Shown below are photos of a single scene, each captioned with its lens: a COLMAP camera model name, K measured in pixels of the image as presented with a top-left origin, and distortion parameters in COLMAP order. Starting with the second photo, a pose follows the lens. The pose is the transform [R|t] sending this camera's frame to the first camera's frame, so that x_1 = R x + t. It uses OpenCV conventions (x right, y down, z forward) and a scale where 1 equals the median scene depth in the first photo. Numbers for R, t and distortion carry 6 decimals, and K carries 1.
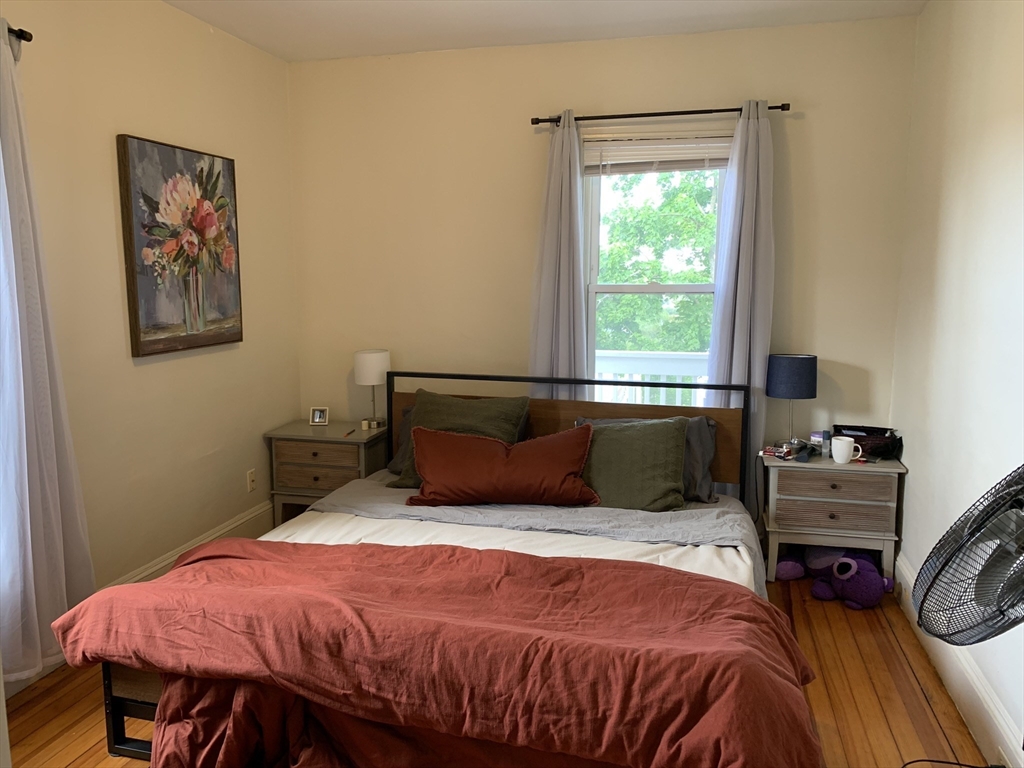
lens RADIAL K [[778.6, 0, 512.7], [0, 778.6, 383.8], [0, 0, 1]] dist [0.030450, -0.033231]
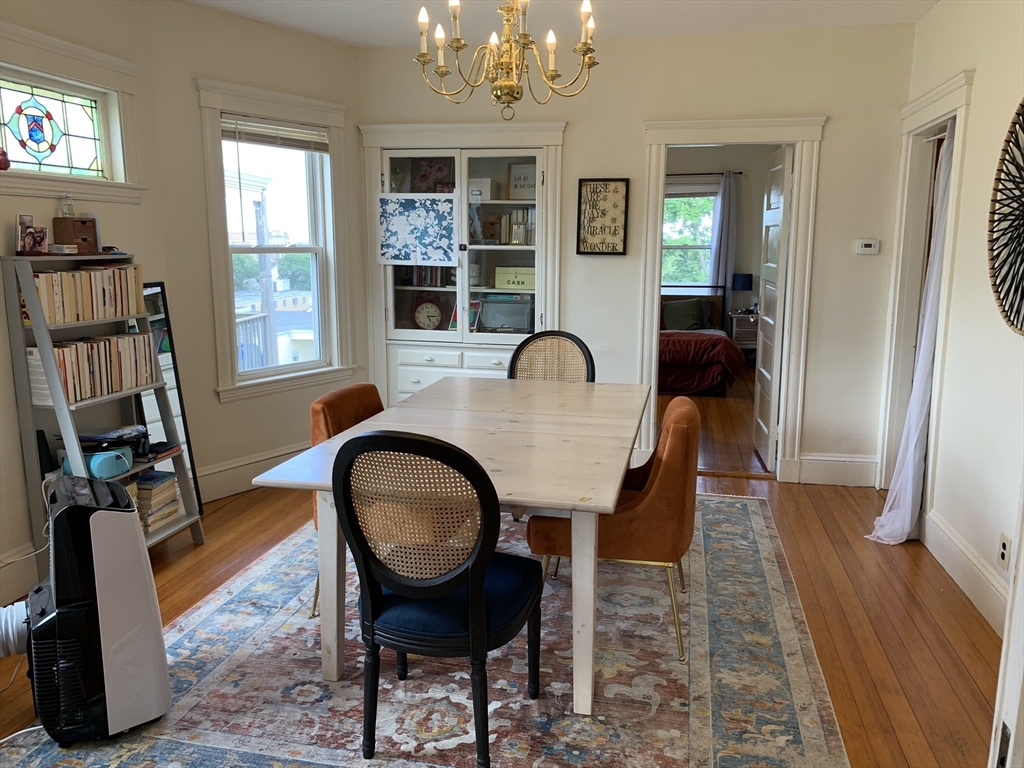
lens RADIAL K [[778.6, 0, 507.6], [0, 778.6, 367.5], [0, 0, 1]] dist [0.030450, -0.033231]
pose [[0.999580, 0.000387, 0.028964, -0.448738], [-0.001053, 0.999735, 0.022982, 0.201747], [-0.028947, -0.023003, 0.999316, -1.425050]]
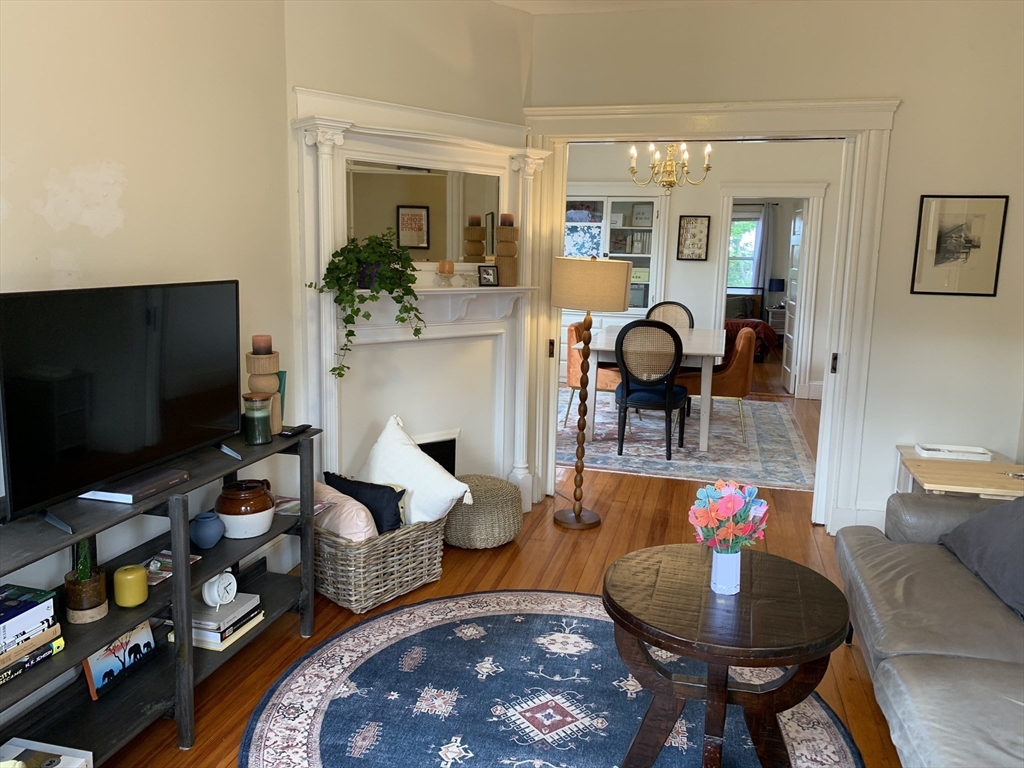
lens RADIAL K [[778.6, 0, 503.3], [0, 778.6, 378.0], [0, 0, 1]] dist [0.030450, -0.033231]
pose [[0.999652, 0.022611, -0.013562, -0.738043], [-0.022299, 0.999494, 0.022695, 0.331037], [0.014068, -0.022384, 0.999650, -2.303746]]
